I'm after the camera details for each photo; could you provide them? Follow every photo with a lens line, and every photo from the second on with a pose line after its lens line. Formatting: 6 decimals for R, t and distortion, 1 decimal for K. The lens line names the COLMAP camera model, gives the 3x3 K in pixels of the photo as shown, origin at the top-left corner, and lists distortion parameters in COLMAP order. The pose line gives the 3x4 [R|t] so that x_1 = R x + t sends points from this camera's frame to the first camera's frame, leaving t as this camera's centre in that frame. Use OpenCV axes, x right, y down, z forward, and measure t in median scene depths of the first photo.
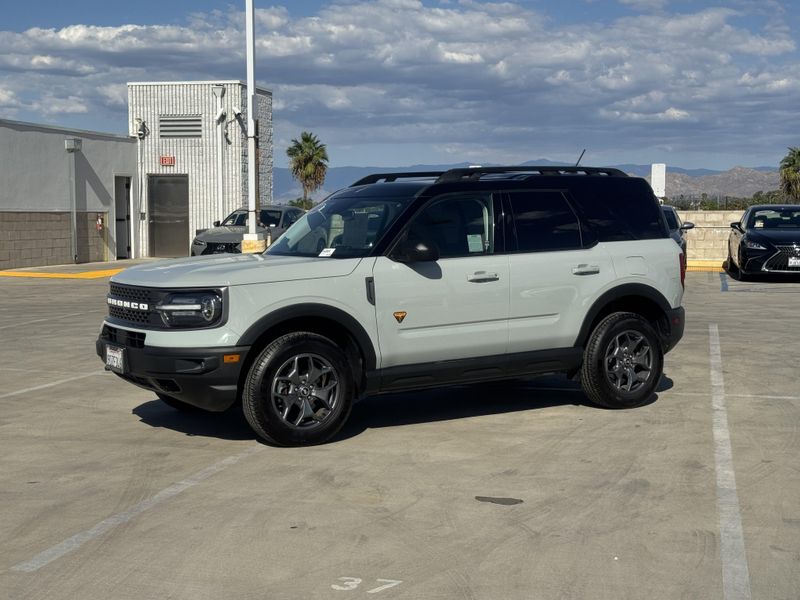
lens RADIAL K [[1074.6, 0, 400.0], [0, 1074.6, 300.0], [0, 0, 1]] dist [0.114804, -0.084100]
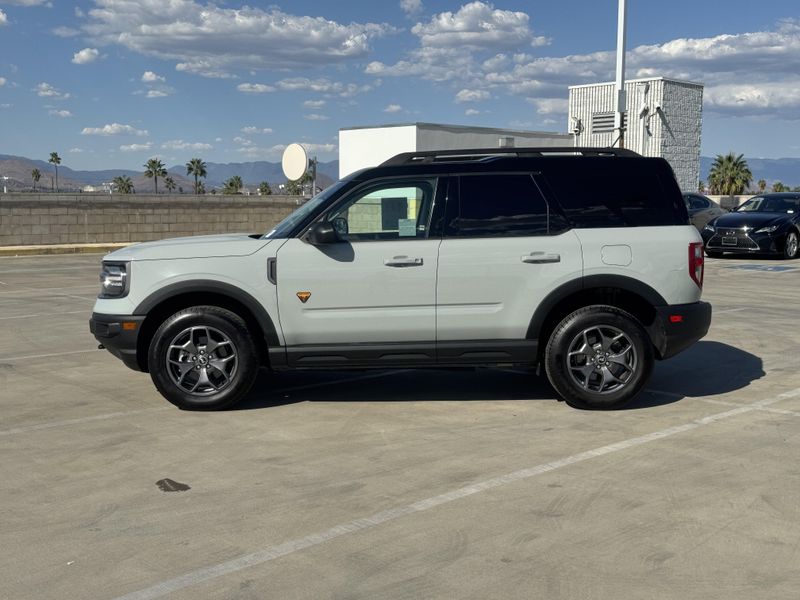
lens RADIAL K [[918.4, 0, 400.0], [0, 918.4, 300.0], [0, 0, 1]] dist [0.100058, -0.003576]
pose [[0.872007, 0.052869, -0.486631, 0.510850], [-0.039214, 0.998500, 0.038210, -0.019009], [0.487921, -0.014237, 0.872772, 0.270456]]
